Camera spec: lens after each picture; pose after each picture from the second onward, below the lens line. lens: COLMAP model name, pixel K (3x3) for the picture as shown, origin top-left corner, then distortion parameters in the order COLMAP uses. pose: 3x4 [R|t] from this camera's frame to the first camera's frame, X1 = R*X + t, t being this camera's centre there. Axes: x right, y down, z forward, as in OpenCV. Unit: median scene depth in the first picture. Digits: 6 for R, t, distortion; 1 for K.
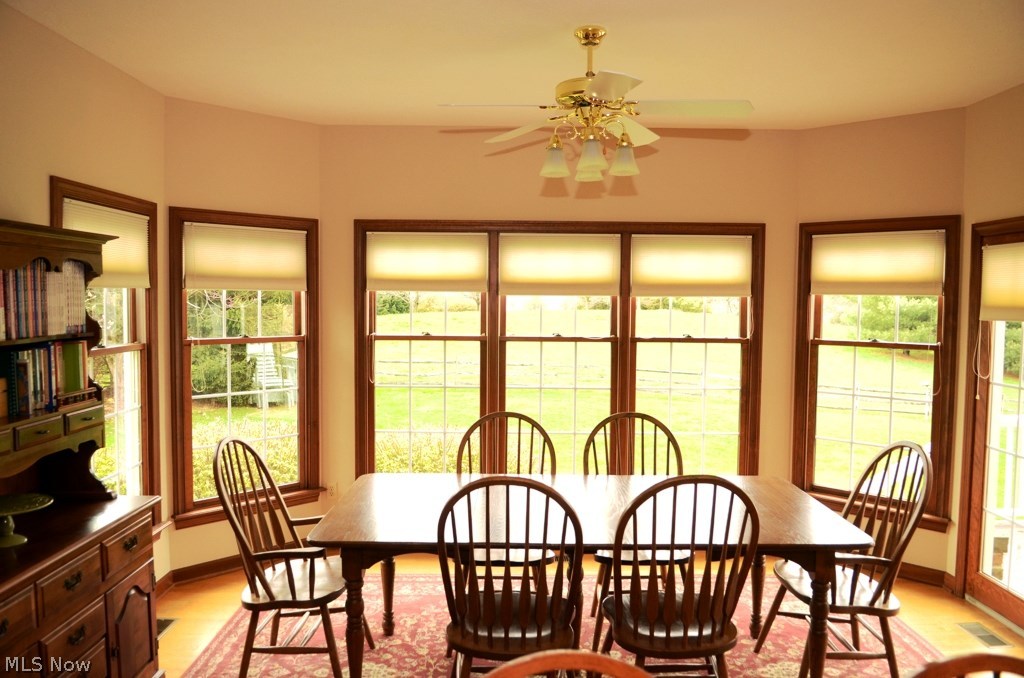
lens RADIAL K [[750.5, 0, 512.0], [0, 750.5, 339.0], [0, 0, 1]] dist [-0.017803, -0.044986]
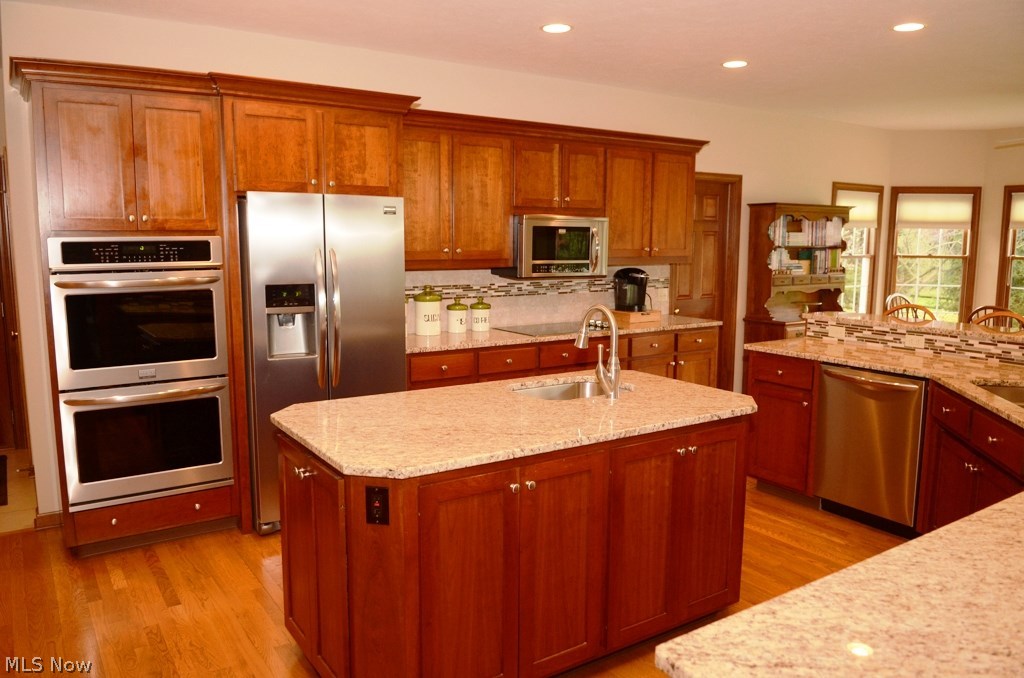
lens RADIAL K [[750.5, 0, 512.0], [0, 750.5, 339.0], [0, 0, 1]] dist [-0.017803, -0.044986]
pose [[0.552498, 0.104605, -0.826924, 0.569866], [-0.043048, 0.994351, 0.097022, 0.066343], [0.832402, -0.018006, 0.553880, -0.813510]]
